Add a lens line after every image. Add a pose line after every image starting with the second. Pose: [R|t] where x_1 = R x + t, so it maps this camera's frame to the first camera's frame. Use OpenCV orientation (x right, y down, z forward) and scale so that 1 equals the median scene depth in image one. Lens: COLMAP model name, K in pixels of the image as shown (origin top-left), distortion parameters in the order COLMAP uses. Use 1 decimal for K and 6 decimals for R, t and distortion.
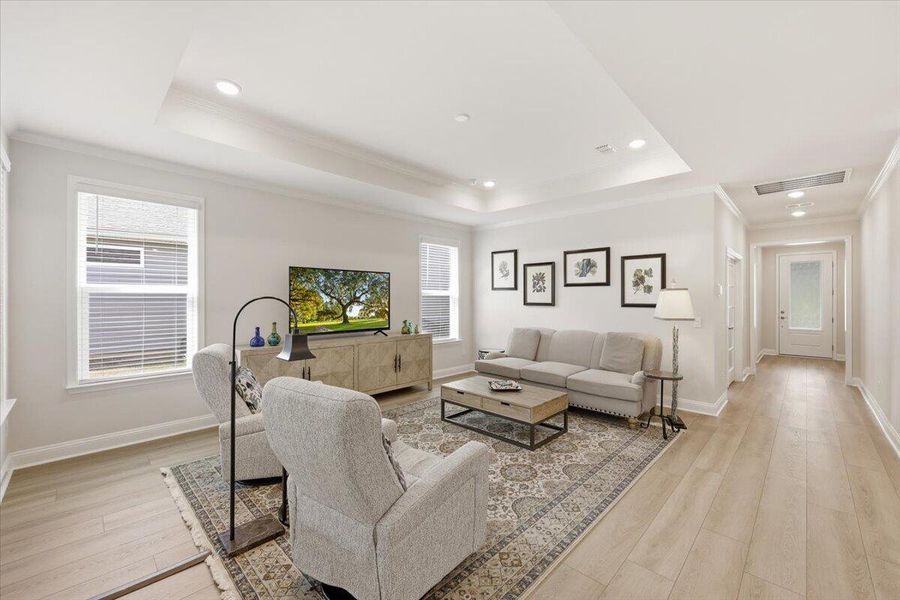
lens RADIAL K [[364.4, 0, 447.4], [0, 364.4, 300.2], [0, 0, 1]] dist [-0.007492, 0.000128]
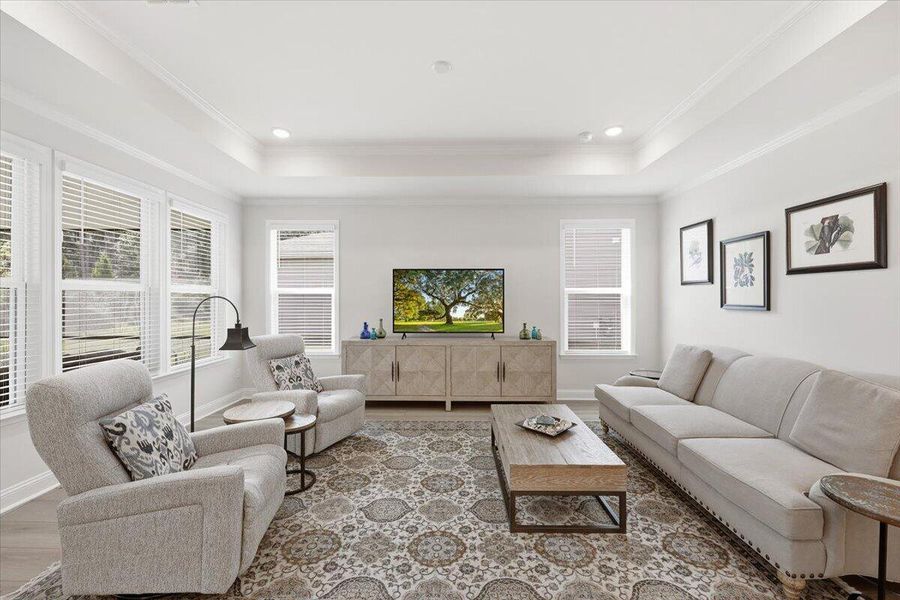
lens RADIAL K [[364.4, 0, 447.4], [0, 364.4, 300.2], [0, 0, 1]] dist [-0.007492, 0.000128]
pose [[0.689929, -0.000932, -0.723877, 0.412930], [-0.002444, 0.999990, -0.003617, 0.003421], [0.723873, 0.004265, 0.689920, 0.313241]]
